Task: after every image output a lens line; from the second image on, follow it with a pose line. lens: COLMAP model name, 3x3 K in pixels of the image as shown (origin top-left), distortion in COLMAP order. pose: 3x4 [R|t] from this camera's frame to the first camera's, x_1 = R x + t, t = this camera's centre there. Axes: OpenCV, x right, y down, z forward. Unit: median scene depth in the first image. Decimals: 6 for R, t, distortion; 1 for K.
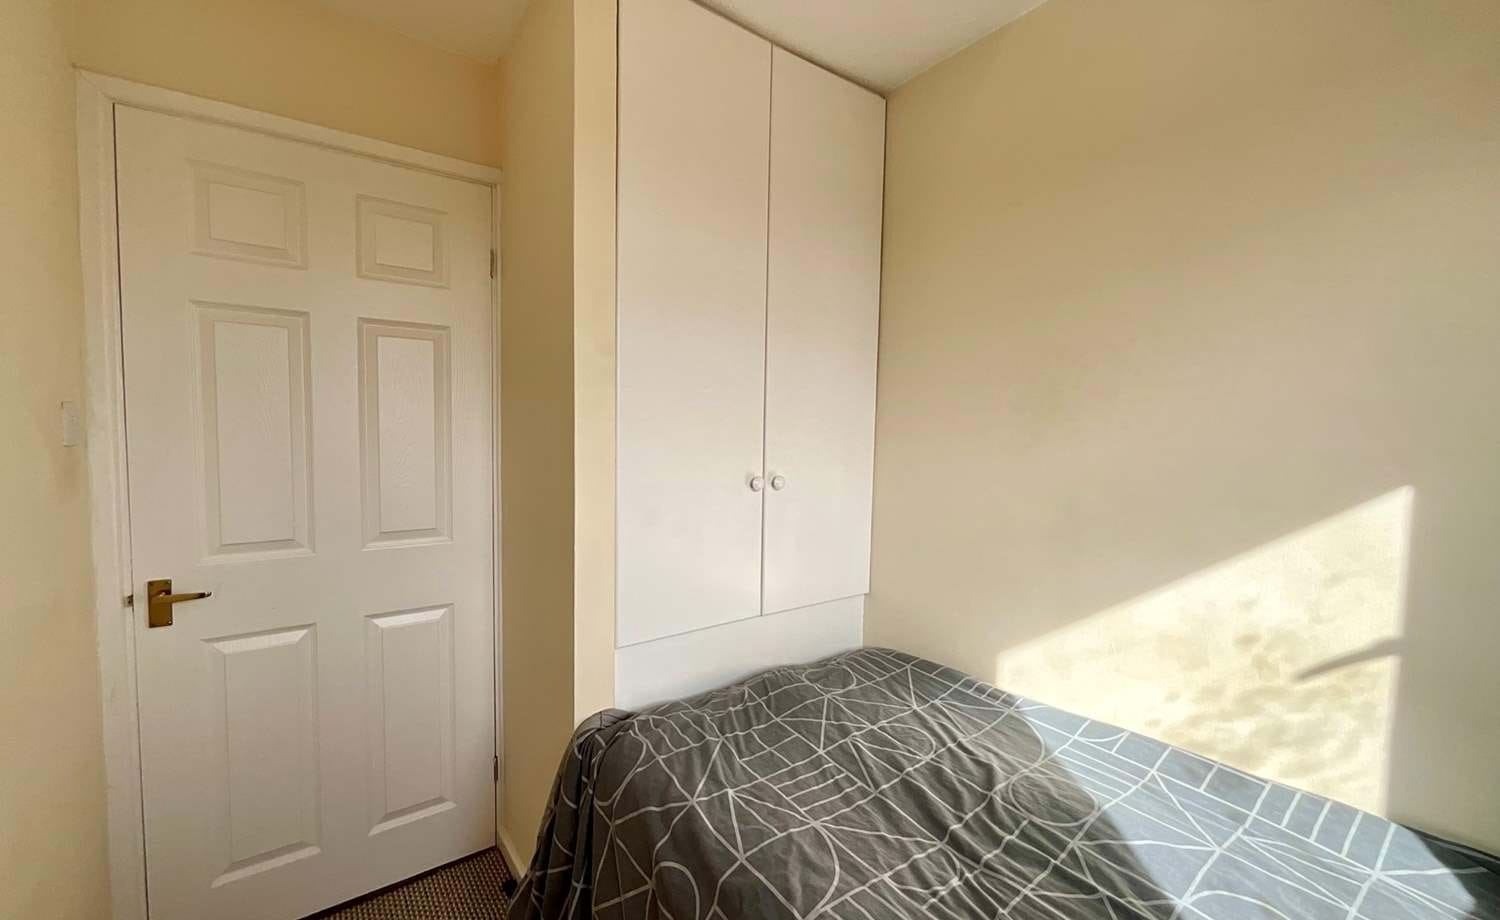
lens RADIAL K [[605.9, 0, 750.0], [0, 605.9, 460.0], [0, 0, 1]] dist [-0.000389, -0.000011]
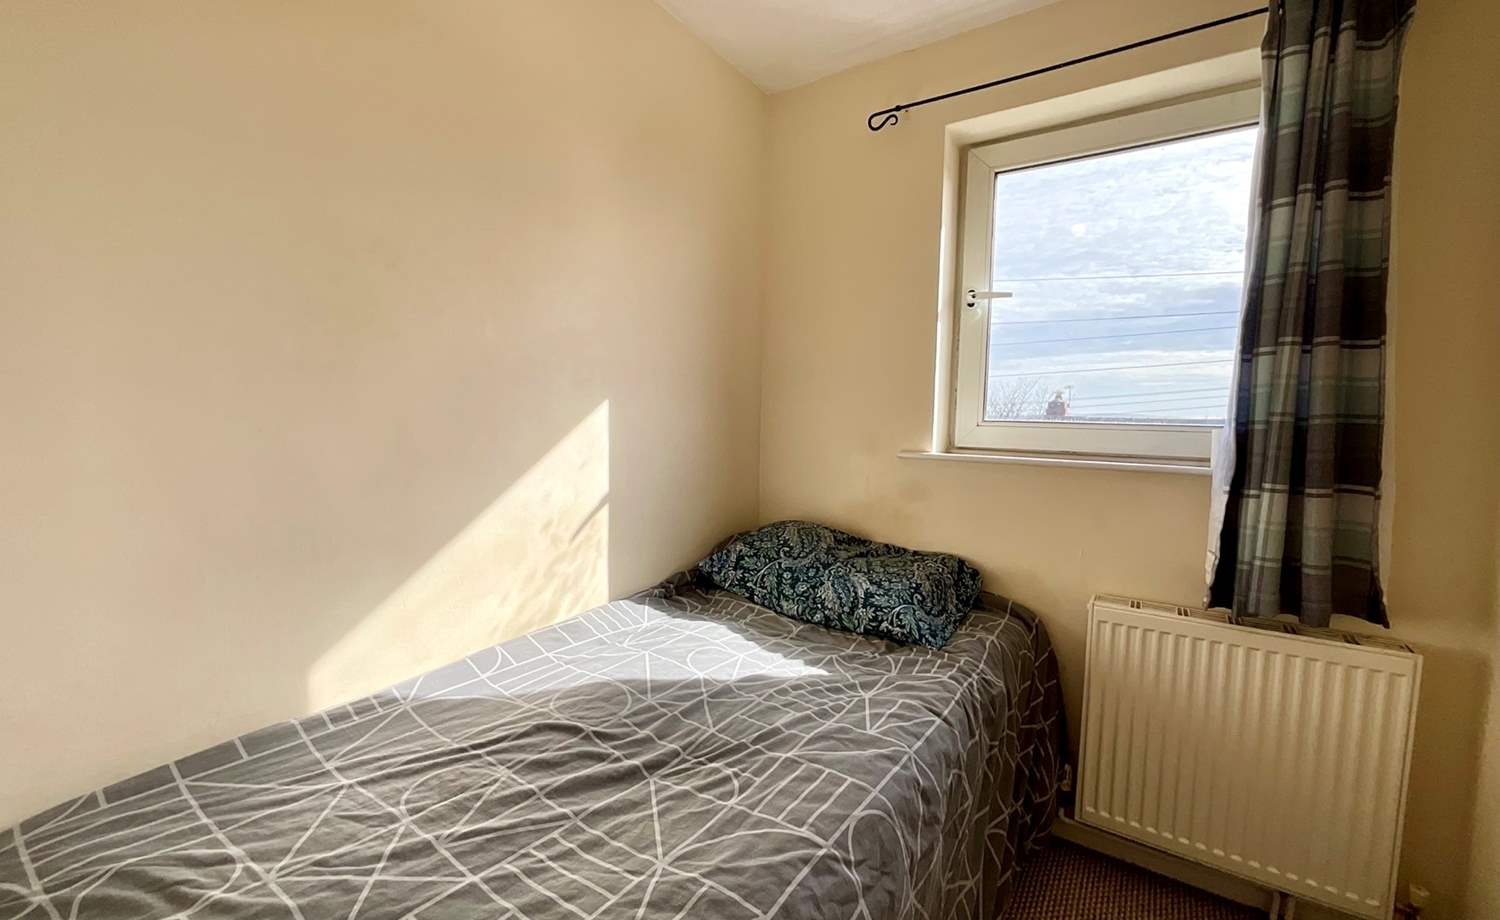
lens RADIAL K [[605.9, 0, 750.0], [0, 605.9, 460.0], [0, 0, 1]] dist [-0.000389, -0.000011]
pose [[-0.312446, -0.096508, 0.945020, -0.524855], [0.026620, 0.993546, 0.110265, 0.029705], [-0.949562, 0.059608, -0.307860, 0.996335]]
